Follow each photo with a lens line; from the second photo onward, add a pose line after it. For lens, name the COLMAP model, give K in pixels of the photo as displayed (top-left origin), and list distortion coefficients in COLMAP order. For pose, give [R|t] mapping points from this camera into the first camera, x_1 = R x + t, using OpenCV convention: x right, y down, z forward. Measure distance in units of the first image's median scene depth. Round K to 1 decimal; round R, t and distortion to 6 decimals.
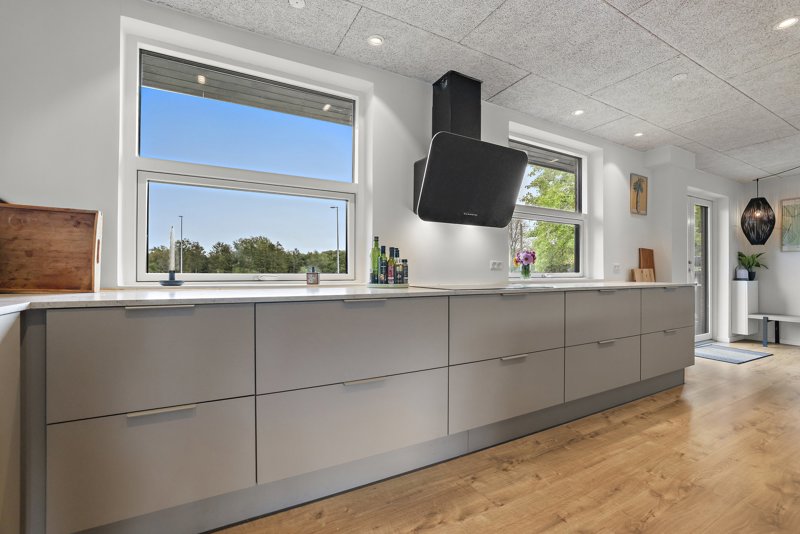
lens RADIAL K [[349.6, 0, 397.2], [0, 349.6, 267.9], [0, 0, 1]] dist [-0.014091, 0.004897]
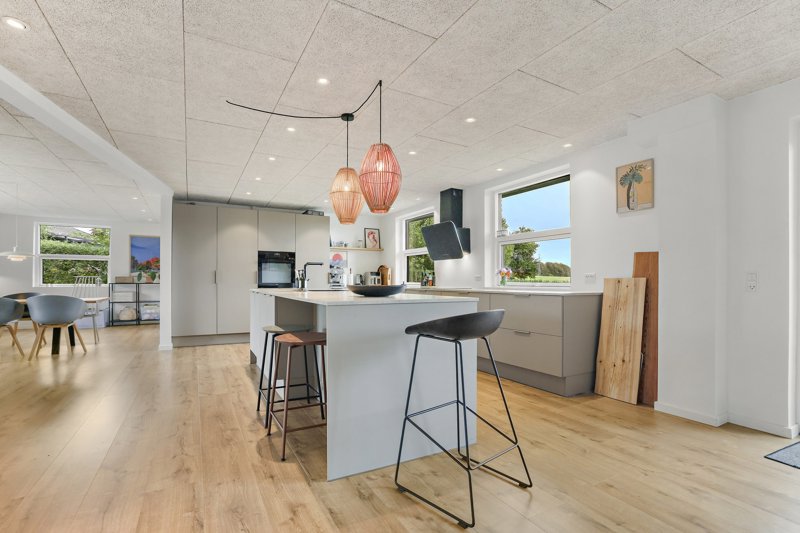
lens RADIAL K [[382.8, 0, 396.7], [0, 382.8, 278.7], [0, 0, 1]] dist [-0.009354, 0.001354]
pose [[-0.015774, -0.008630, -0.999838, 2.460337], [0.007796, 0.999931, -0.008754, 0.010936], [0.999845, -0.007933, -0.015705, 0.705321]]
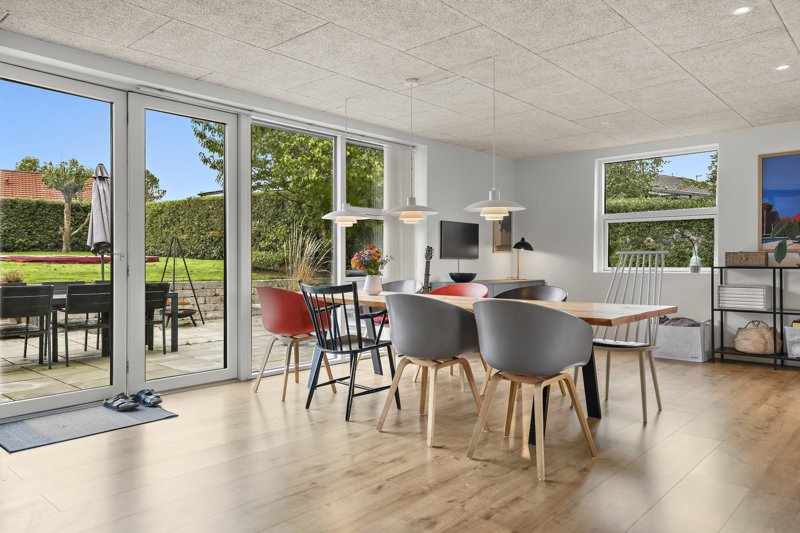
lens RADIAL K [[561.8, 0, 404.3], [0, 561.8, 262.5], [0, 0, 1]] dist [0.053912, 0.004203]
pose [[-0.942500, -0.000810, -0.334205, 1.071733], [0.001765, 0.999971, -0.007399, -0.000643], [0.334201, -0.007563, -0.942471, -0.137848]]
